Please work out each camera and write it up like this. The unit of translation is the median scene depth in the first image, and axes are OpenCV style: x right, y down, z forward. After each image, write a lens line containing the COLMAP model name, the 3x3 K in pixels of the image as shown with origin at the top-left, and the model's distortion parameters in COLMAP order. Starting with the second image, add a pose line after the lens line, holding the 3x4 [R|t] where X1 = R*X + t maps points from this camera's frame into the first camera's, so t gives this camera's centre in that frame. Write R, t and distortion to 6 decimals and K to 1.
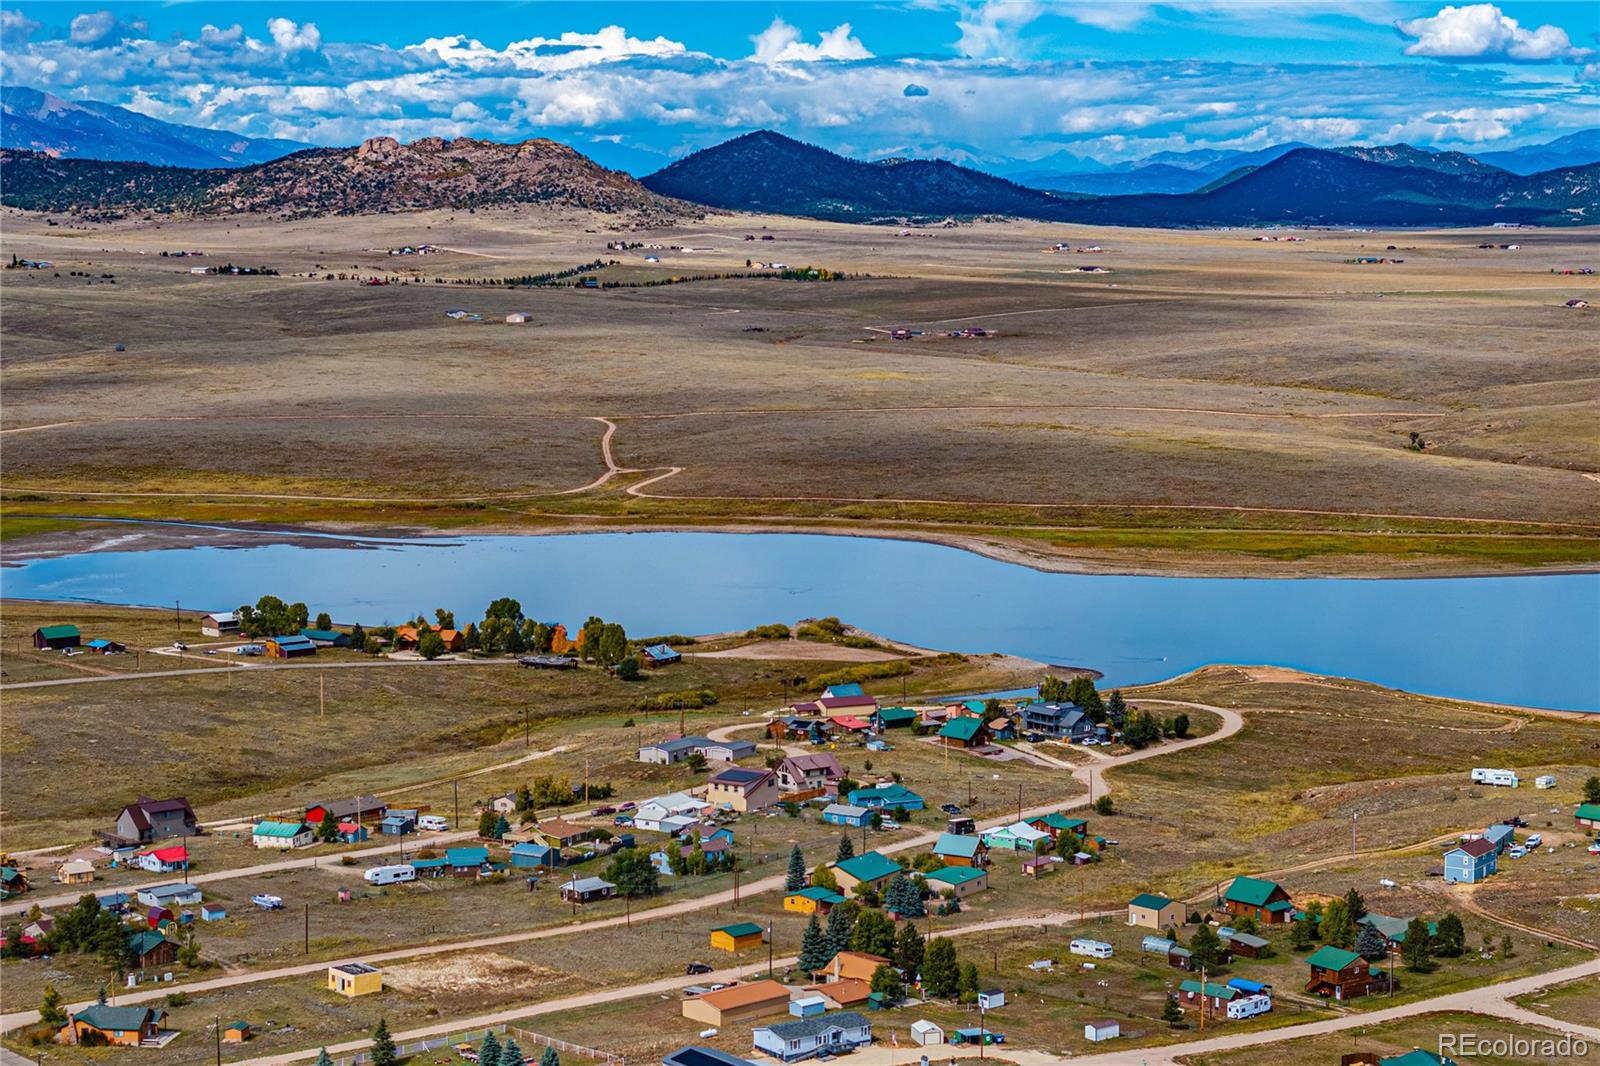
lens RADIAL K [[3213.3, 0, 800.3], [0, 3213.3, 554.8], [0, 0, 1]] dist [-0.160302, 2.676248]
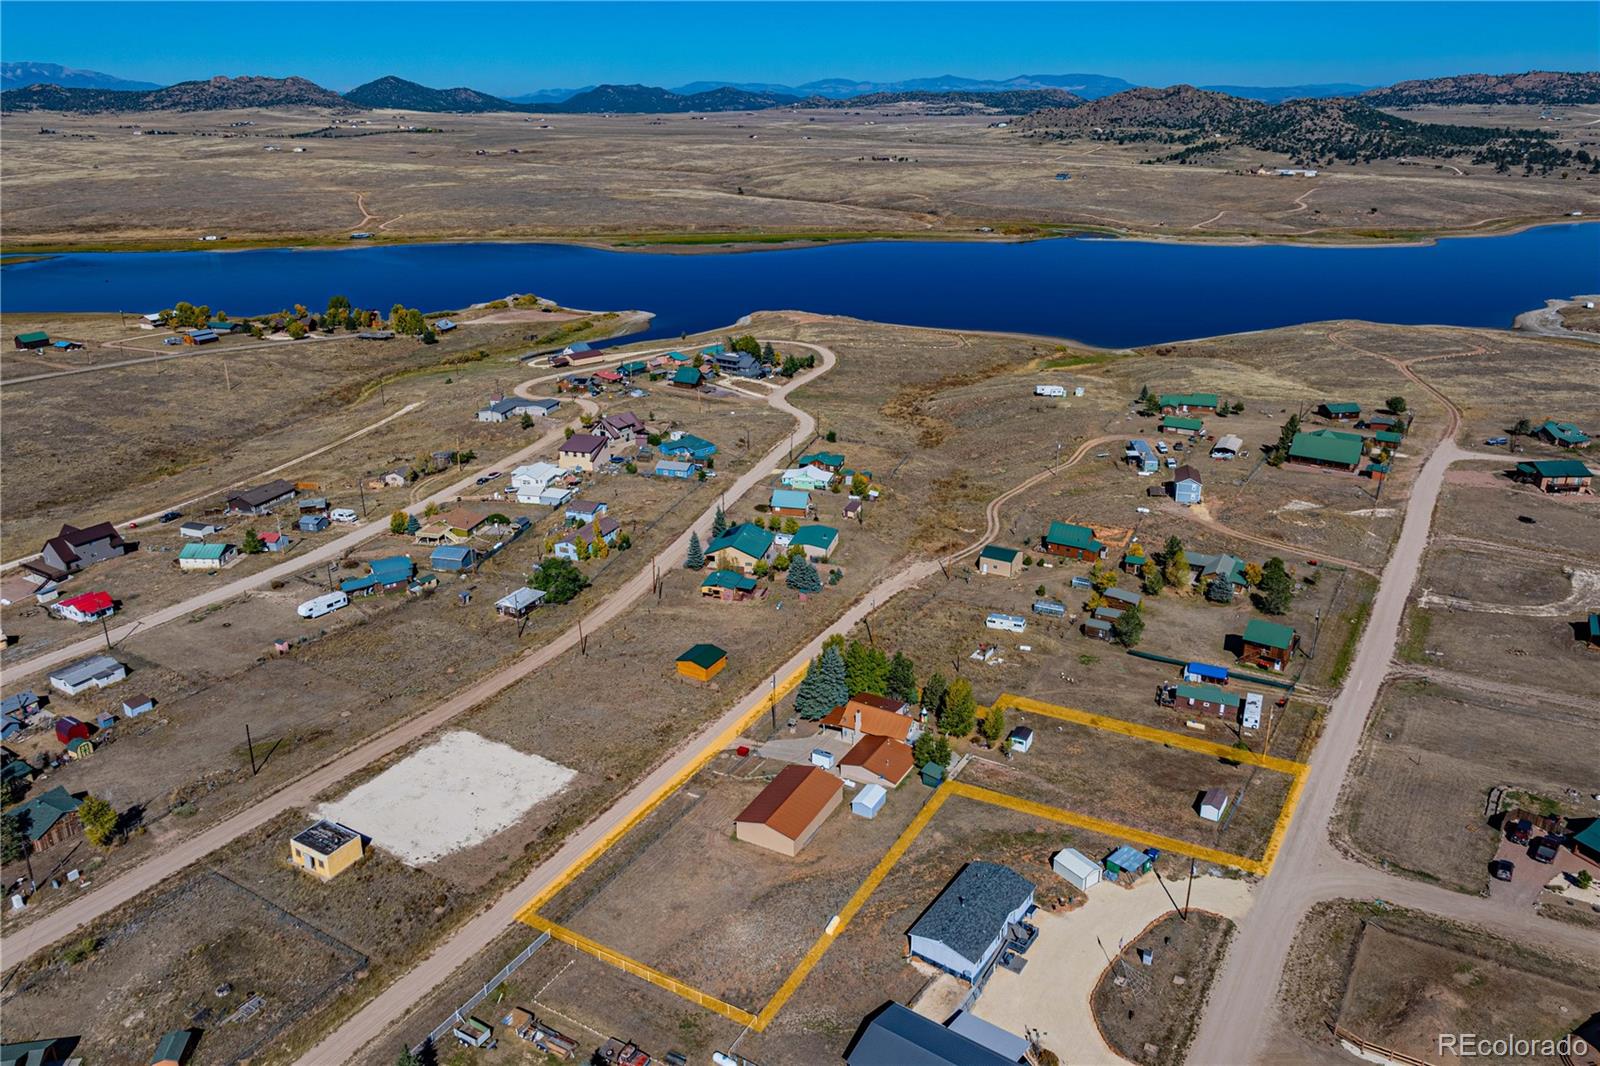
lens RADIAL K [[1138.0, 0, 796.8], [0, 1138.0, 469.5], [0, 0, 1]] dist [-0.031270, 0.014857]
pose [[0.948633, -0.101251, 0.299738, -0.057433], [0.040174, 0.978288, 0.203319, -0.008924], [-0.313816, -0.180833, 0.932104, 0.402037]]
